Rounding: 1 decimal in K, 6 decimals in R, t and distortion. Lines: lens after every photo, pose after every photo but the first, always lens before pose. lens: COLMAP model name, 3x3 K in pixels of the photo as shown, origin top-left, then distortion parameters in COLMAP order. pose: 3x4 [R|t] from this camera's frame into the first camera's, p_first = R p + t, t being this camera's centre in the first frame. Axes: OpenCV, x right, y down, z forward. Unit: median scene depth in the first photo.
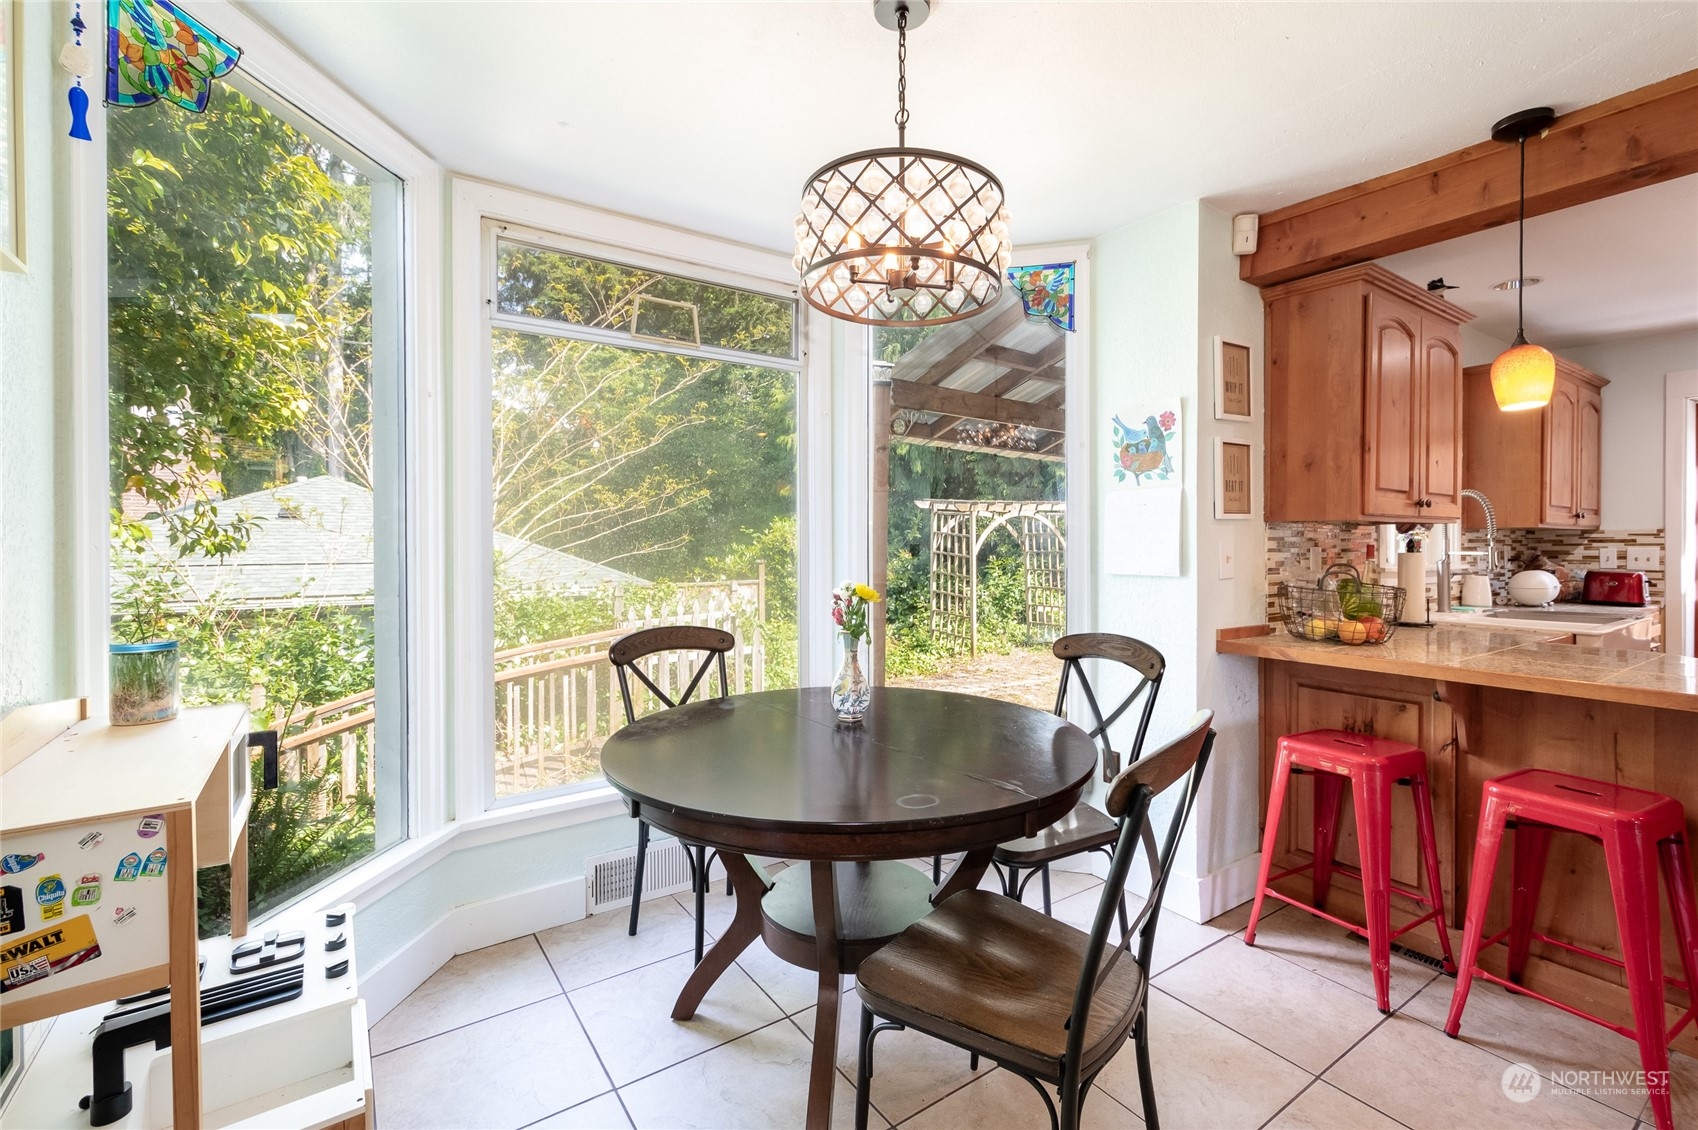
lens RADIAL K [[761.1, 0, 886.5], [0, 761.1, 553.7], [0, 0, 1]] dist [0.002099, -0.000277]
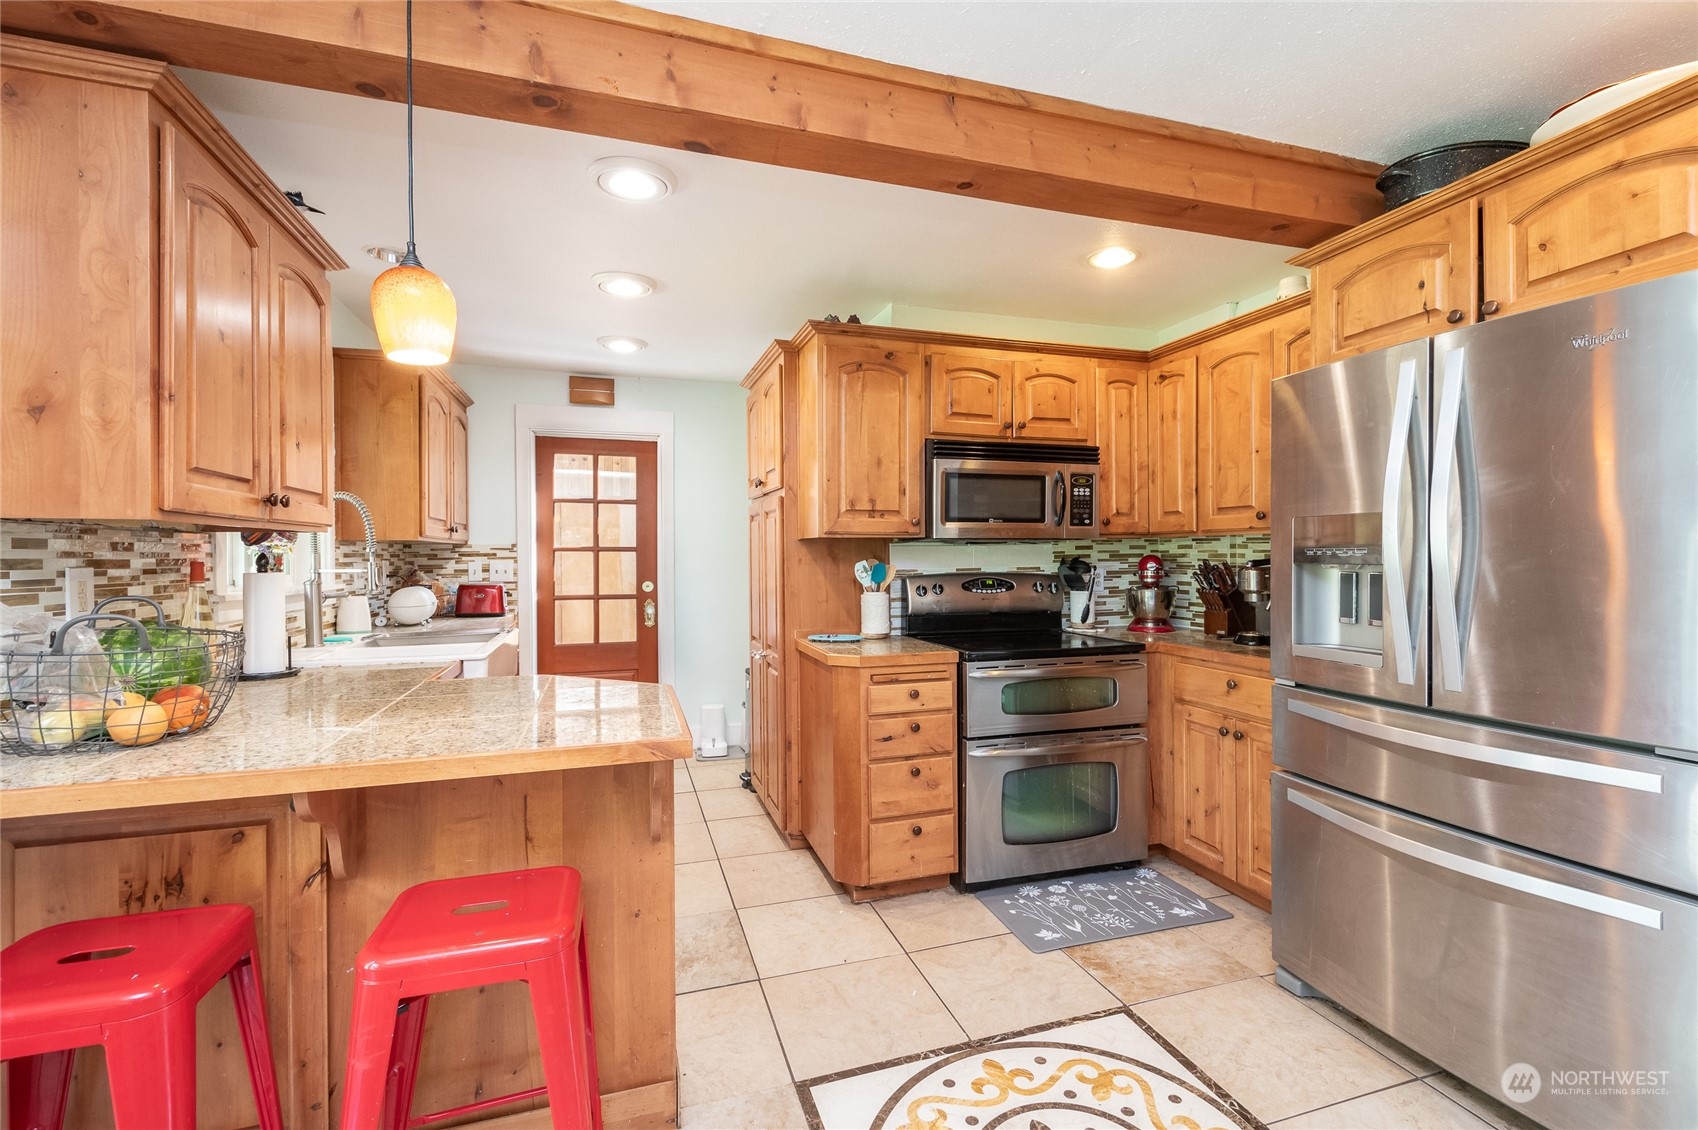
lens RADIAL K [[761.1, 0, 886.5], [0, 761.1, 553.7], [0, 0, 1]] dist [0.002099, -0.000277]
pose [[0.296089, -0.001112, 0.955160, 0.157895], [0.018963, 0.999809, -0.004715, -0.003731], [-0.954972, 0.019509, 0.296053, 0.204711]]
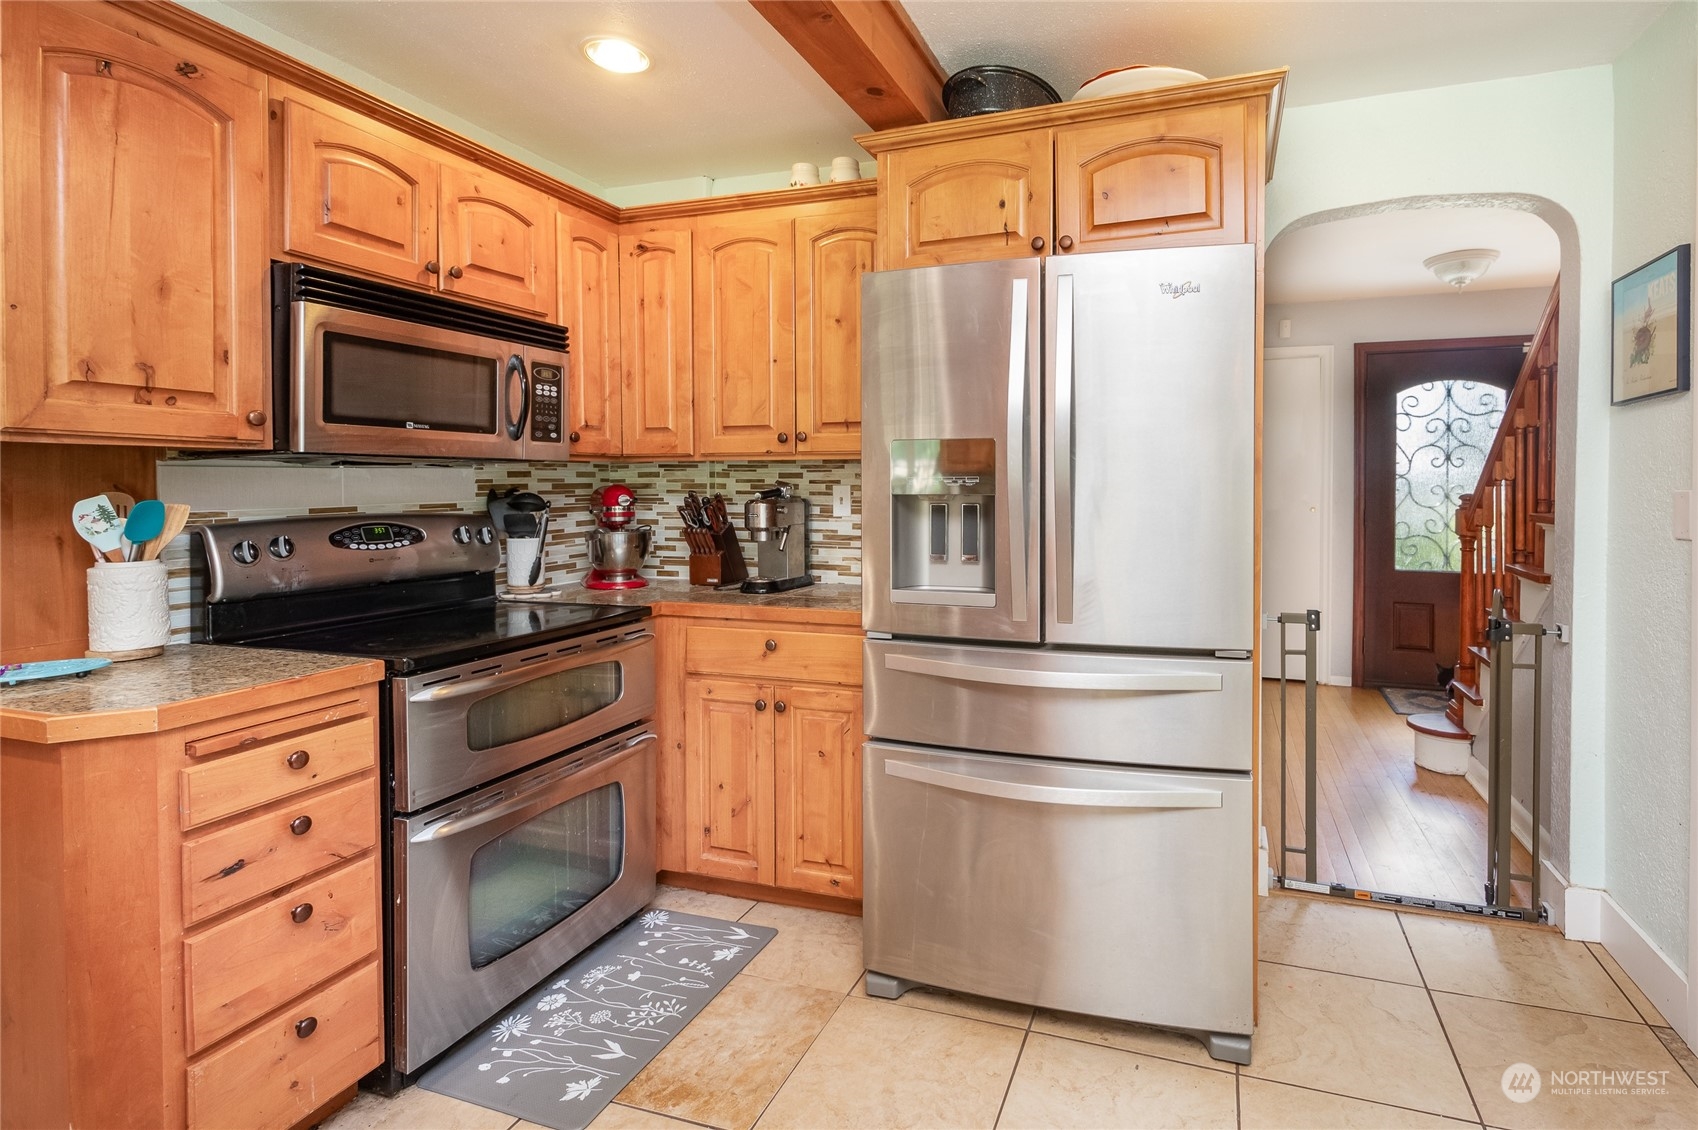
lens RADIAL K [[812.8, 0, 848.9], [0, 812.8, 494.4], [0, 0, 1]] dist [-0.000213, -0.001155]
pose [[-0.583975, -0.009846, 0.811712, 0.380525], [0.013189, 0.999679, 0.021615, -0.004911], [-0.811664, 0.023328, -0.583658, 0.398117]]
